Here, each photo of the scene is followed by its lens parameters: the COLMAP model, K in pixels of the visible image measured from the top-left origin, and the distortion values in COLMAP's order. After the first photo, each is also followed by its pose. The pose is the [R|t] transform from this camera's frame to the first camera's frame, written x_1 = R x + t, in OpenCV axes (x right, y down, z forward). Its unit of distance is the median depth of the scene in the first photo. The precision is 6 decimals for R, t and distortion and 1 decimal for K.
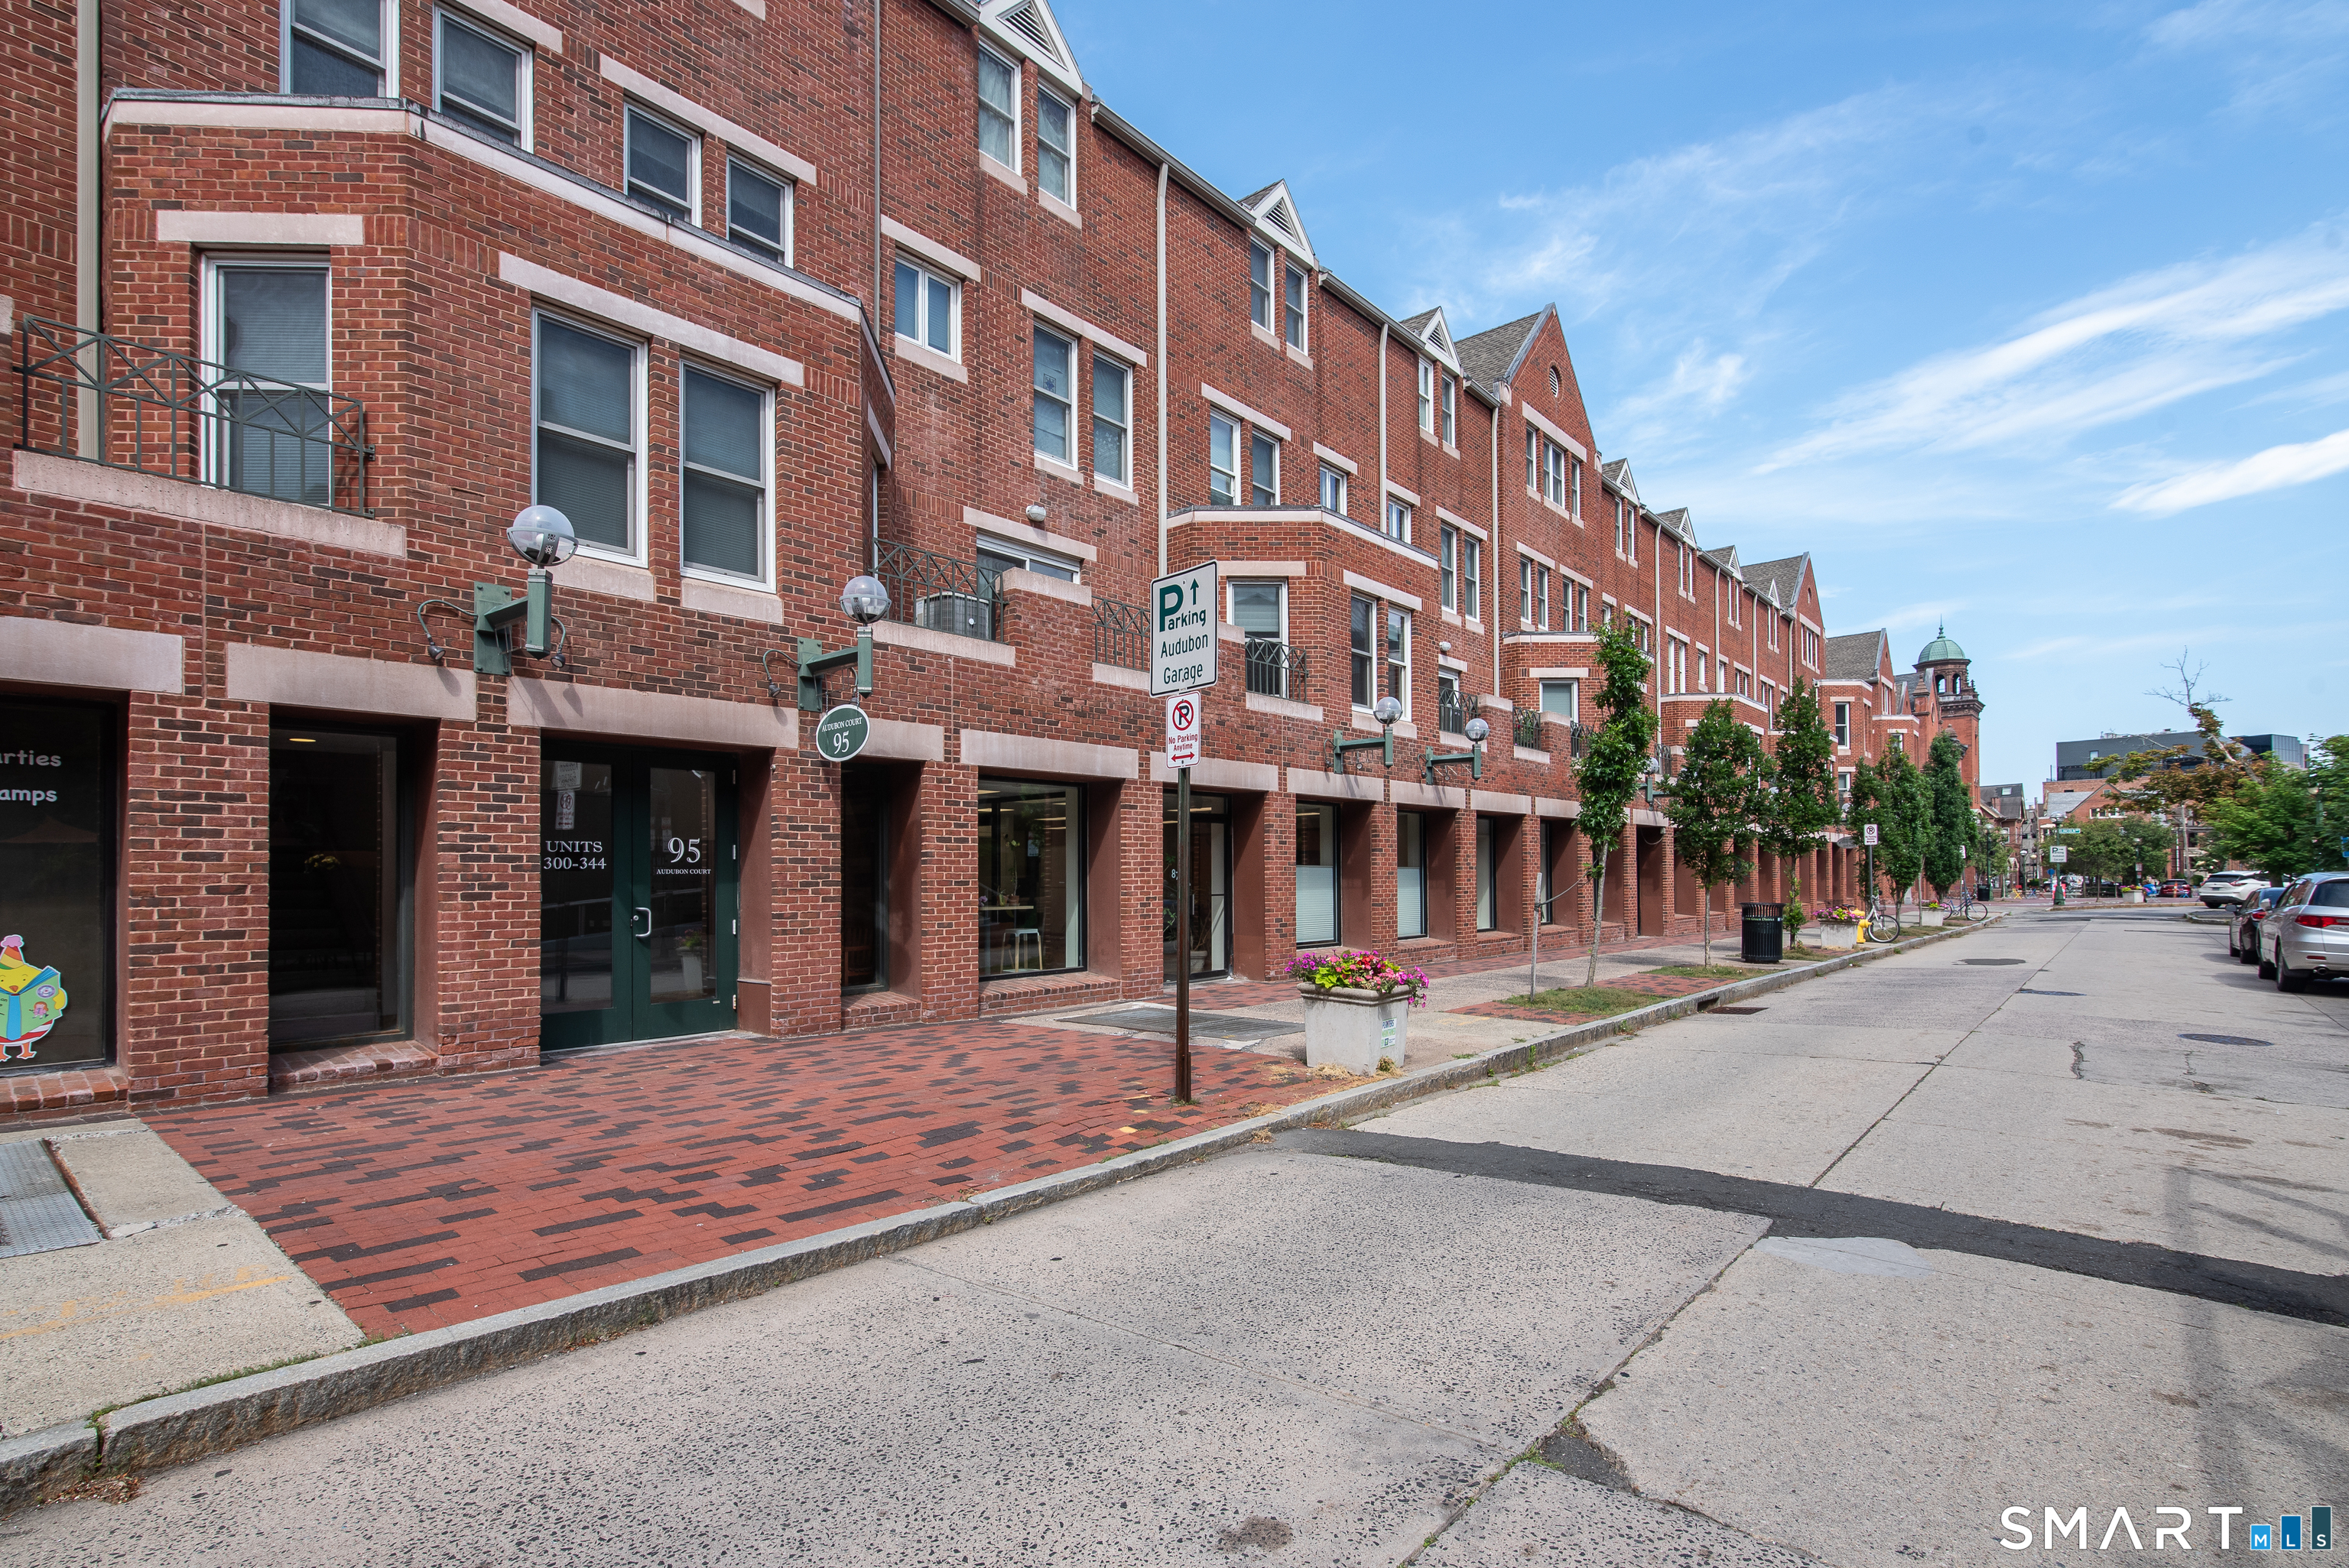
lens RADIAL K [[1076.6, 0, 1177.7], [0, 1076.6, 865.8], [0, 0, 1]] dist [0.019379, -0.000002]
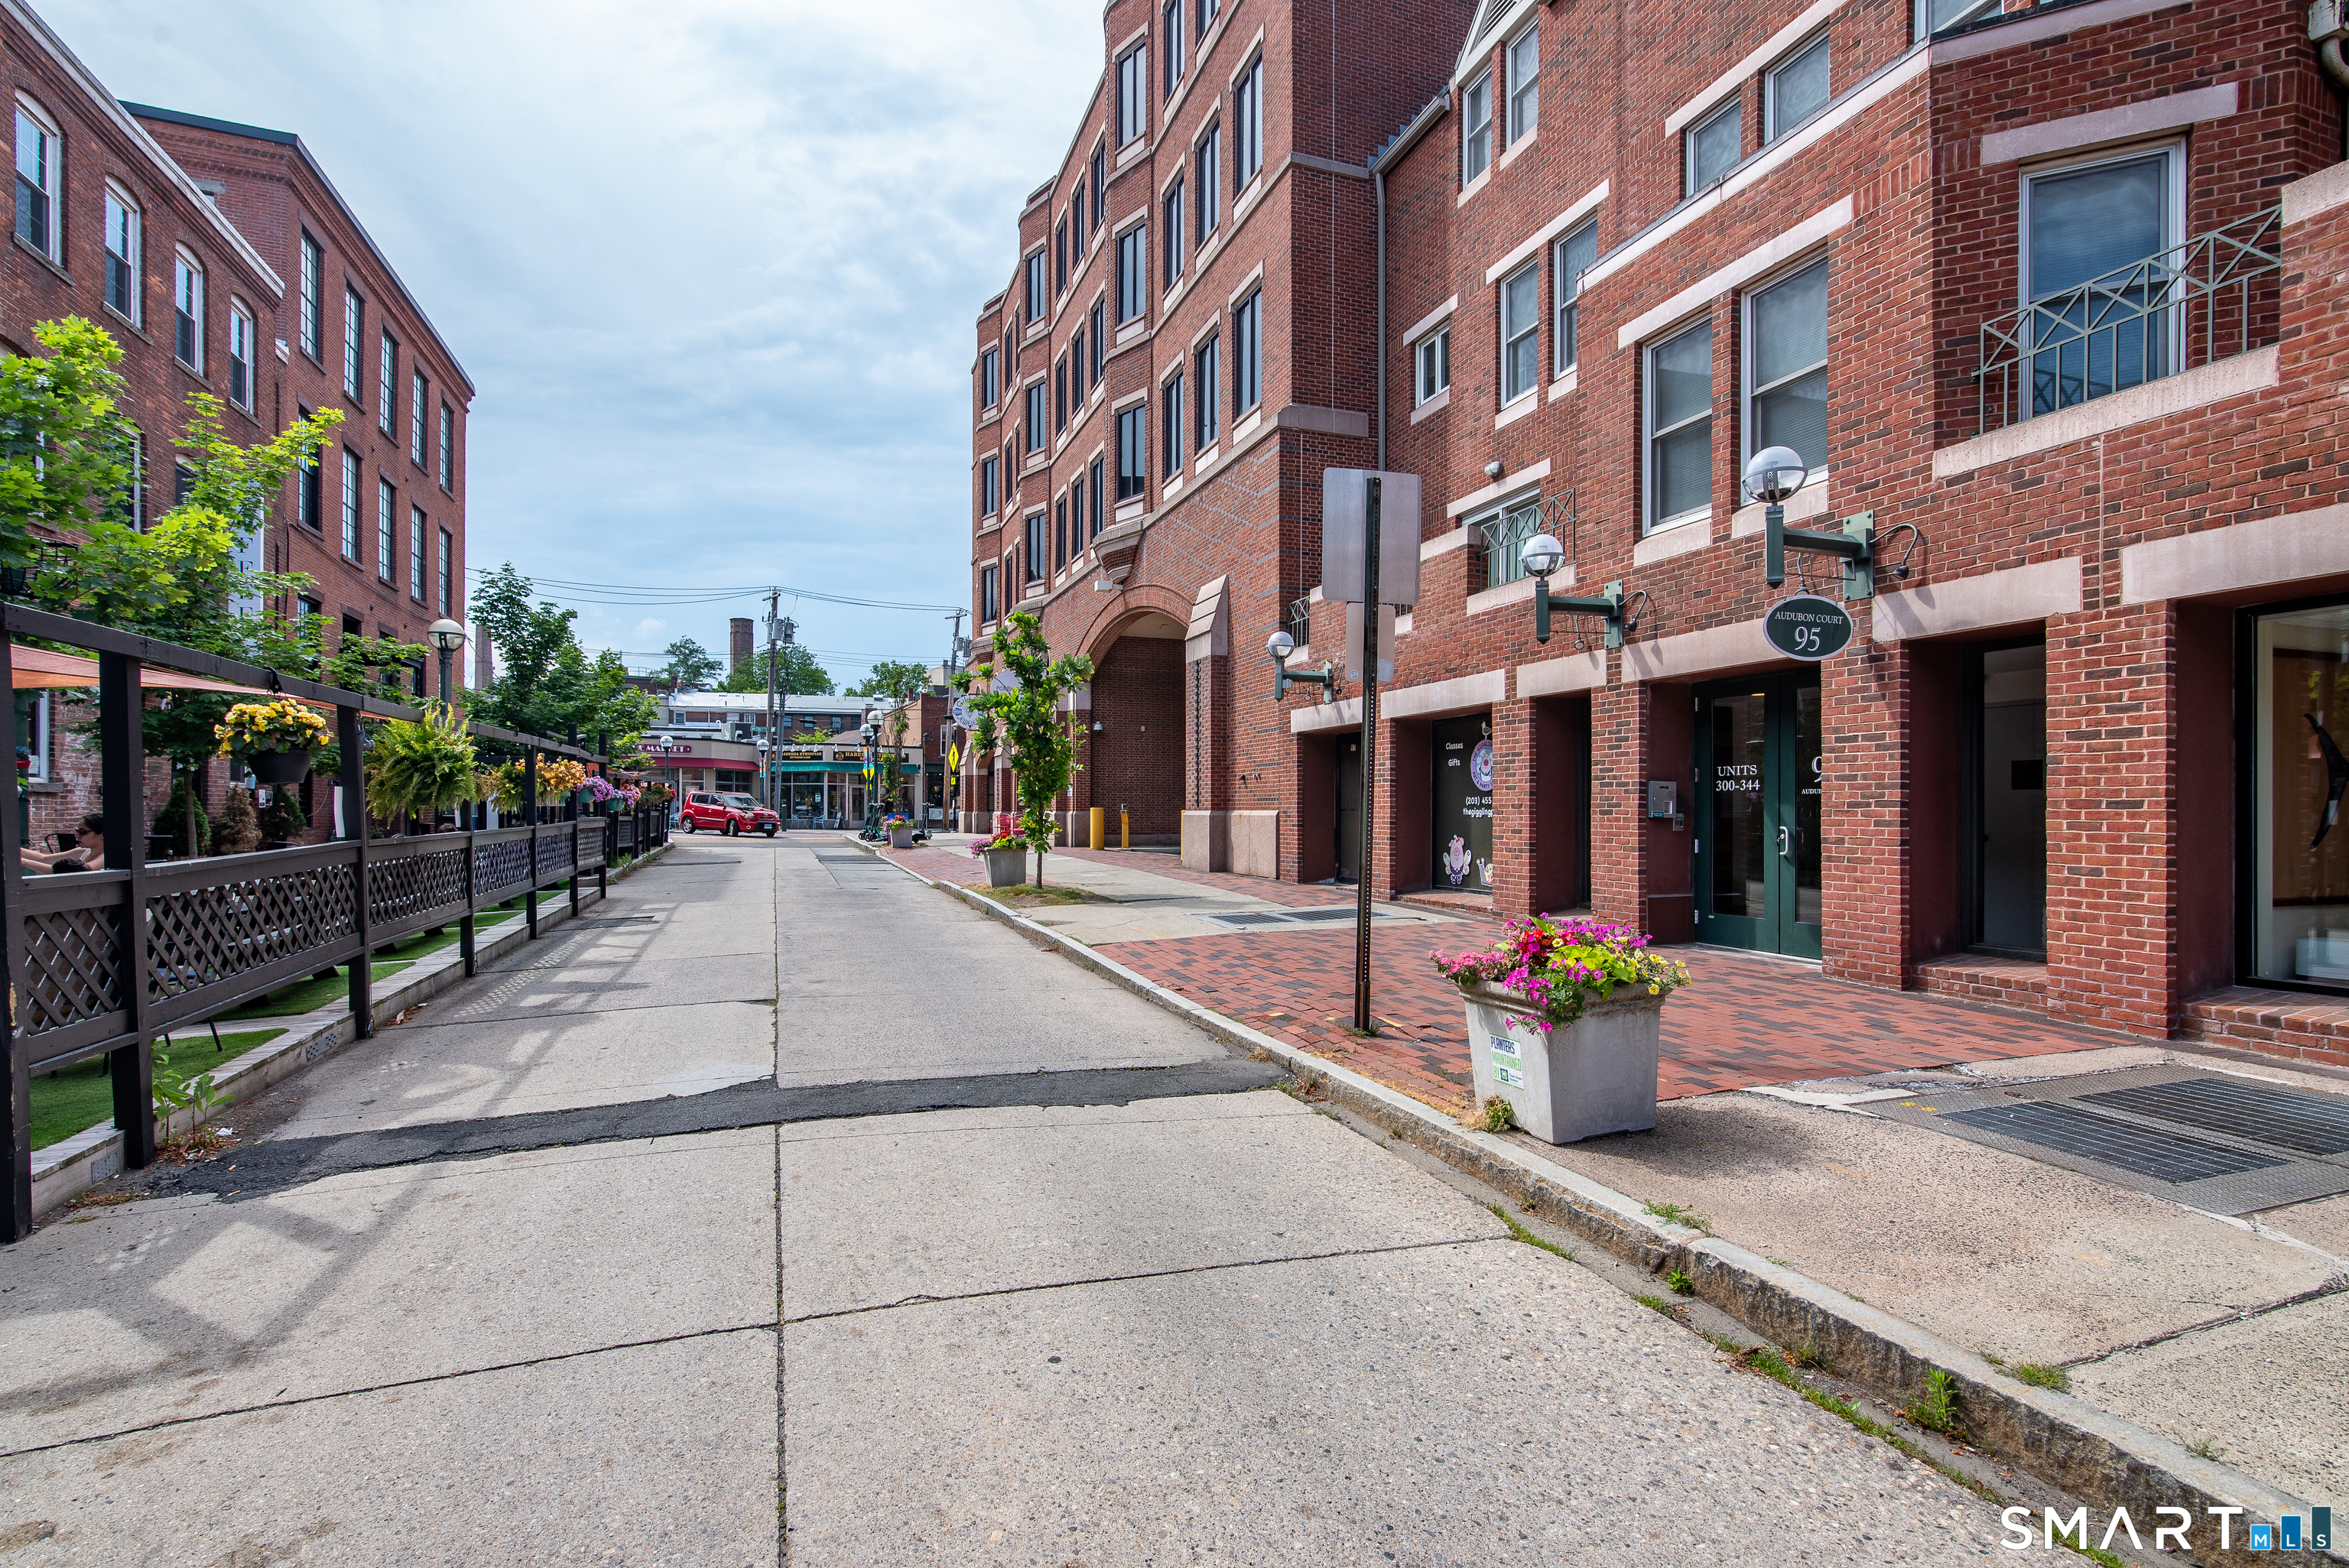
lens RADIAL K [[1076.6, 0, 1174.9], [0, 1076.6, 799.3], [0, 0, 1]] dist [0.019379, -0.000002]
pose [[-0.473269, 0.001459, -0.880917, 0.712753], [0.013763, 0.999889, -0.005737, 0.011122], [0.880811, -0.014839, -0.473236, 1.002362]]
